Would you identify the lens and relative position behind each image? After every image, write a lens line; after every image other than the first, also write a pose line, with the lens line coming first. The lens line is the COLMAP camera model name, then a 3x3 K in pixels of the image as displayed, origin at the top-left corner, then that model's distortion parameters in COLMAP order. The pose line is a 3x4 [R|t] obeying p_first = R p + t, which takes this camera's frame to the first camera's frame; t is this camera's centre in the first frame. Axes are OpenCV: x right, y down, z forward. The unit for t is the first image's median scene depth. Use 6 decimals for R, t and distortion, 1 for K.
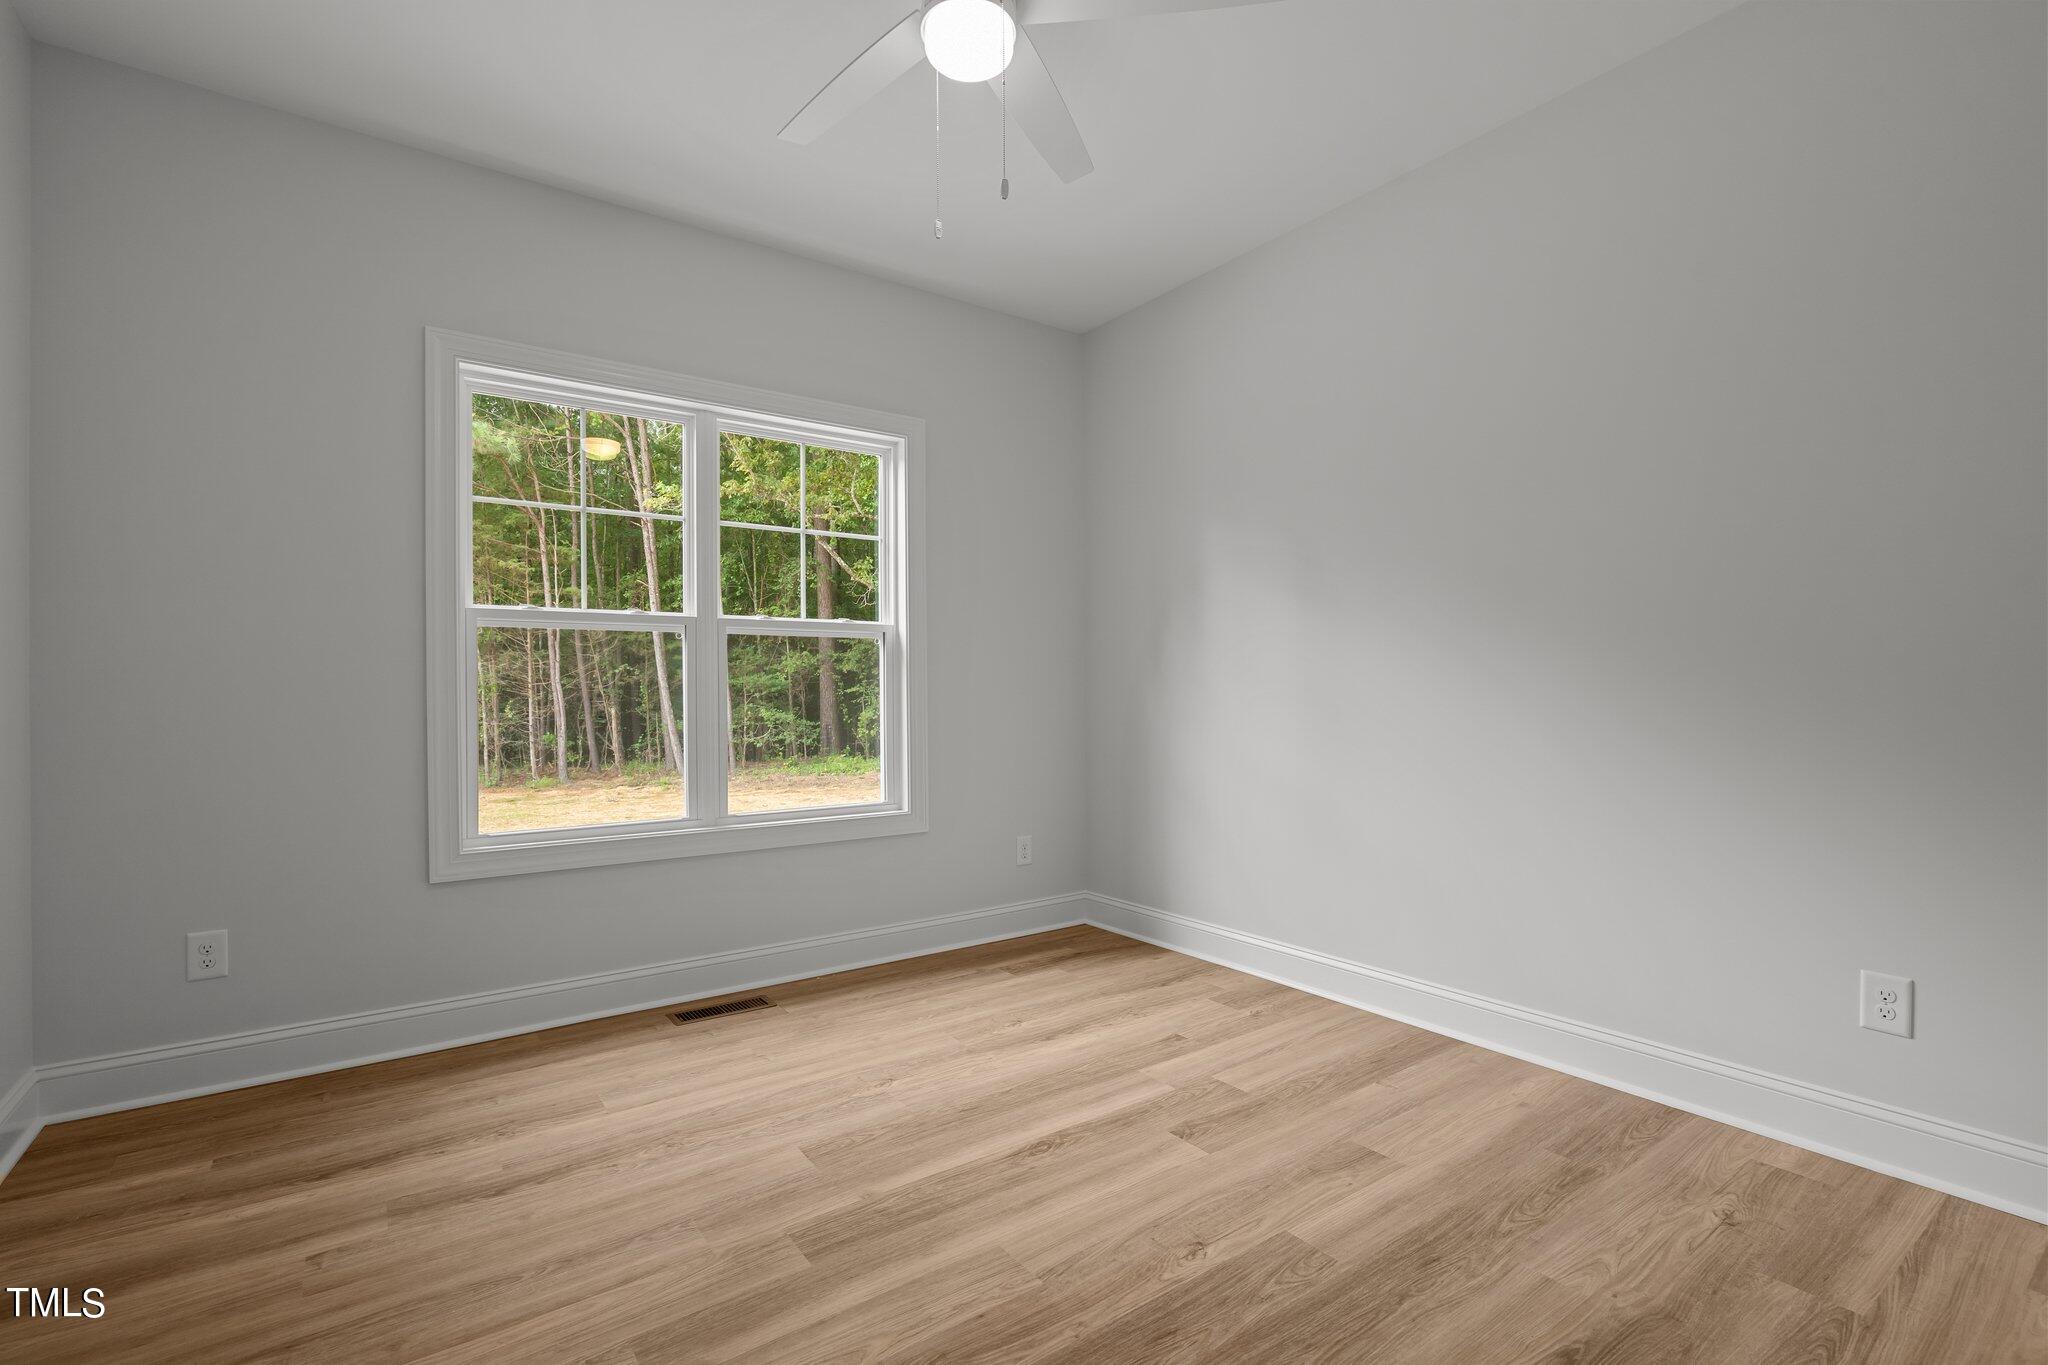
lens RADIAL K [[940.9, 0, 1018.7], [0, 940.9, 703.4], [0, 0, 1]] dist [-0.000930, 0.000527]
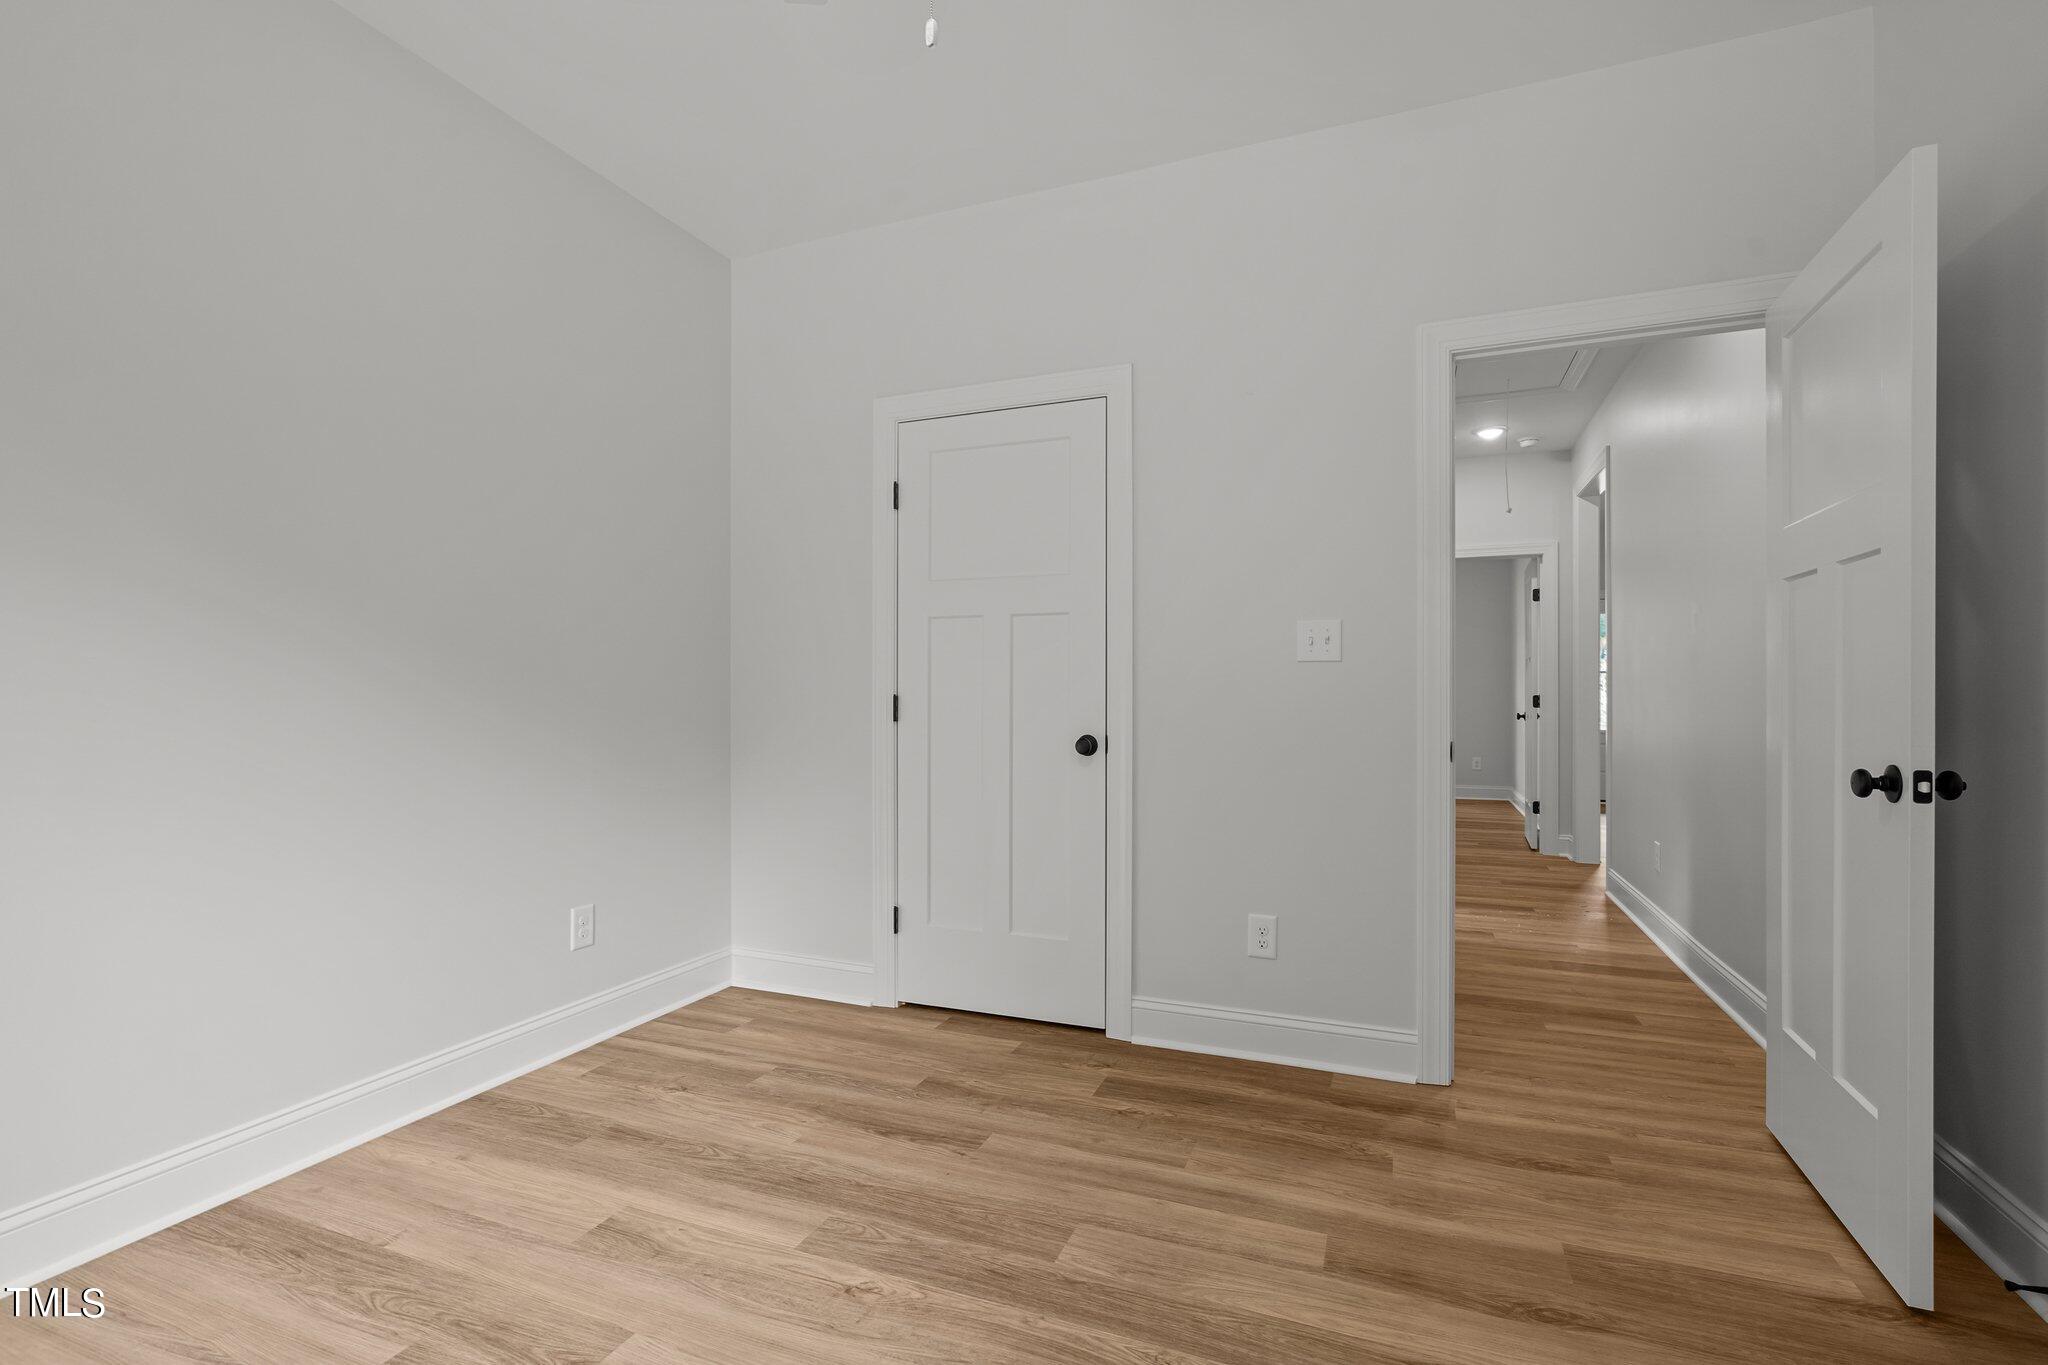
lens RADIAL K [[940.9, 0, 1018.7], [0, 940.9, 703.4], [0, 0, 1]] dist [-0.000930, 0.000527]
pose [[-0.539345, 0.000983, 0.842084, -0.654373], [0.016944, 0.999810, 0.009685, -0.019943], [-0.841914, 0.019491, -0.539259, 1.272696]]
